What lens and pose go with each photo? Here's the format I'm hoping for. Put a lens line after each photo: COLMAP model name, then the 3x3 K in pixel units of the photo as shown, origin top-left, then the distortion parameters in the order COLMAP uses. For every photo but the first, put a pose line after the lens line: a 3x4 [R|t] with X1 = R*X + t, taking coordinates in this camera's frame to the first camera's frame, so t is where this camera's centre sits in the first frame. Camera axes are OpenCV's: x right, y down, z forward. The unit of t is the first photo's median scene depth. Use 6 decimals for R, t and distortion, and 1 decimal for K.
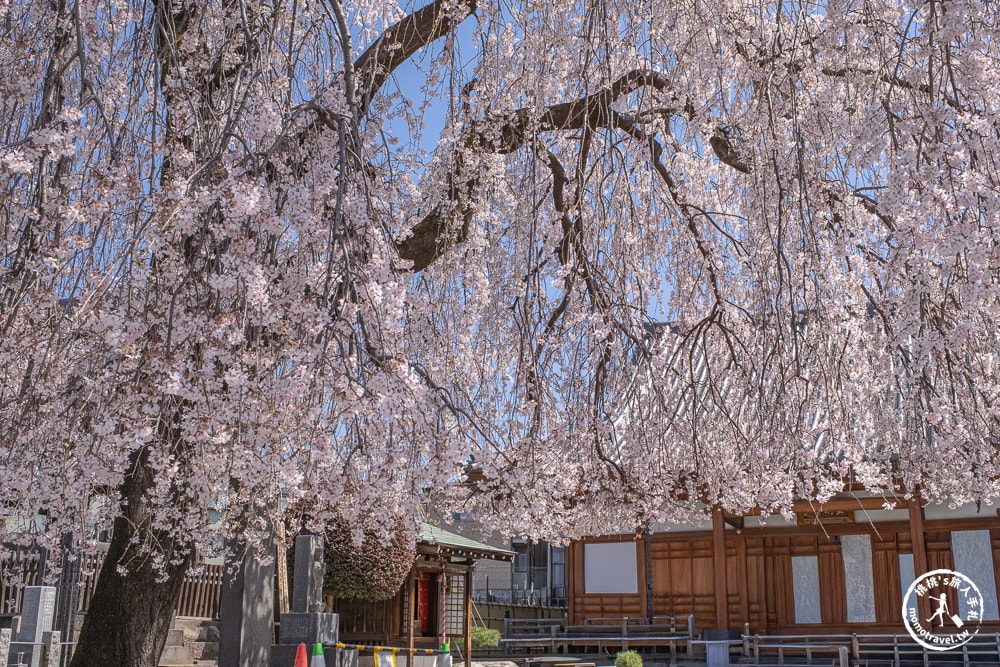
lens RADIAL K [[1035.2, 0, 500.0], [0, 1035.2, 333.5], [0, 0, 1]] dist [-0.011001, -0.000967]
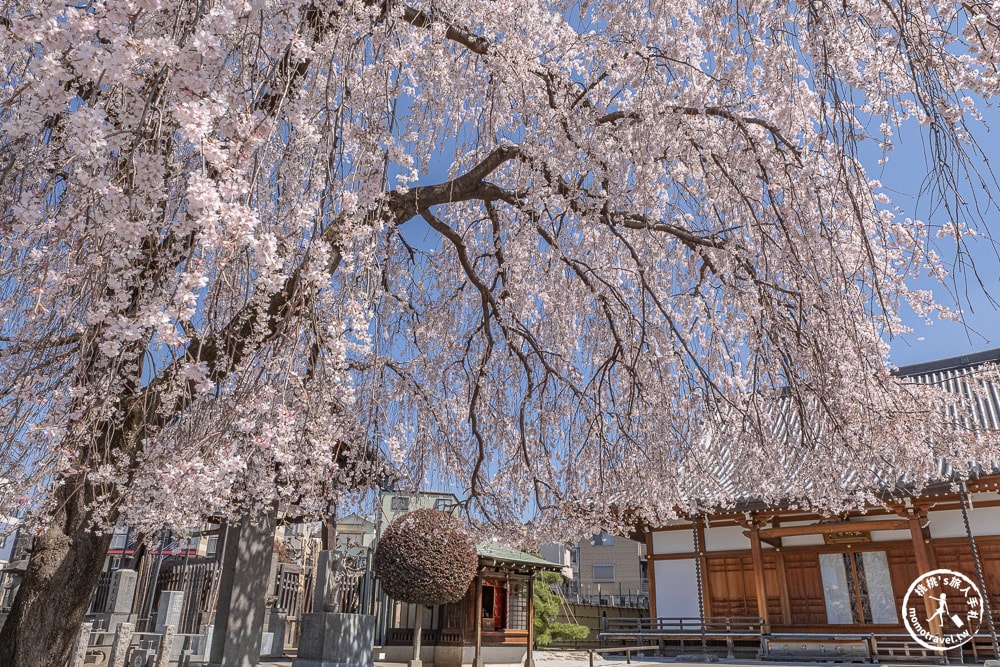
lens RADIAL K [[695.9, 0, 500.6], [0, 695.9, 349.5], [0, 0, 1]] dist [-0.001740, -0.000680]
pose [[0.979939, -0.062885, -0.189115, 0.077028], [0.044238, 0.993876, -0.101261, 0.017027], [0.194325, 0.090863, 0.976720, 0.066567]]
